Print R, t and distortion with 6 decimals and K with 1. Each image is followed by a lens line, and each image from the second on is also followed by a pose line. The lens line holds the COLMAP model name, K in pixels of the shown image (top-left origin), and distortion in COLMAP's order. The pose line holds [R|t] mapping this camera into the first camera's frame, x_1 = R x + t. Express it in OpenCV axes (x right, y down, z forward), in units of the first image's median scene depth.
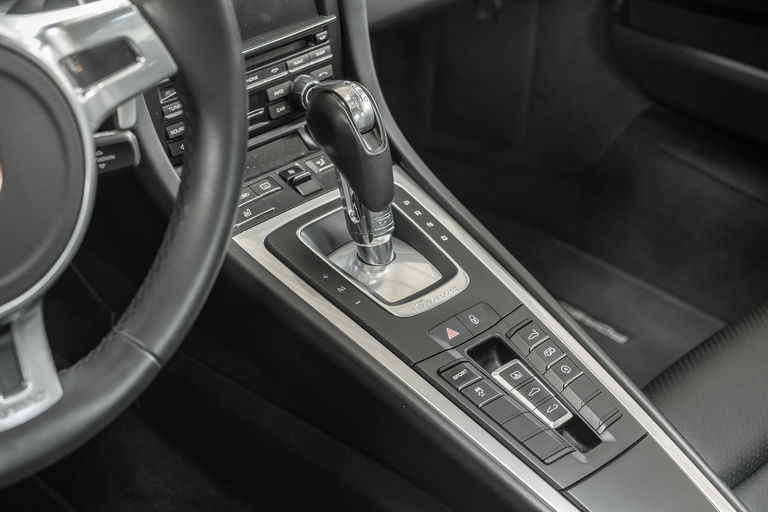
lens RADIAL K [[1607.5, 0, 385.7], [0, 1607.5, 256.0], [0, 0, 1]] dist [-0.130307, 0.000000]
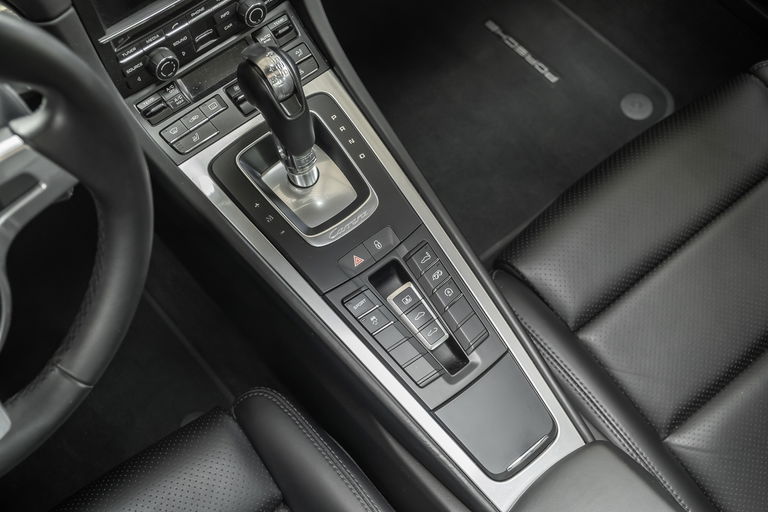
lens RADIAL K [[1175.2, 0, 381.3], [0, 1175.2, 256.8], [0, 0, 1]] dist [-0.051882, 0.000000]
pose [[0.997564, 0.046319, -0.052167, 0.102135], [-0.017230, 0.888194, 0.459146, -0.354759], [0.067602, -0.457128, 0.886828, 0.196213]]
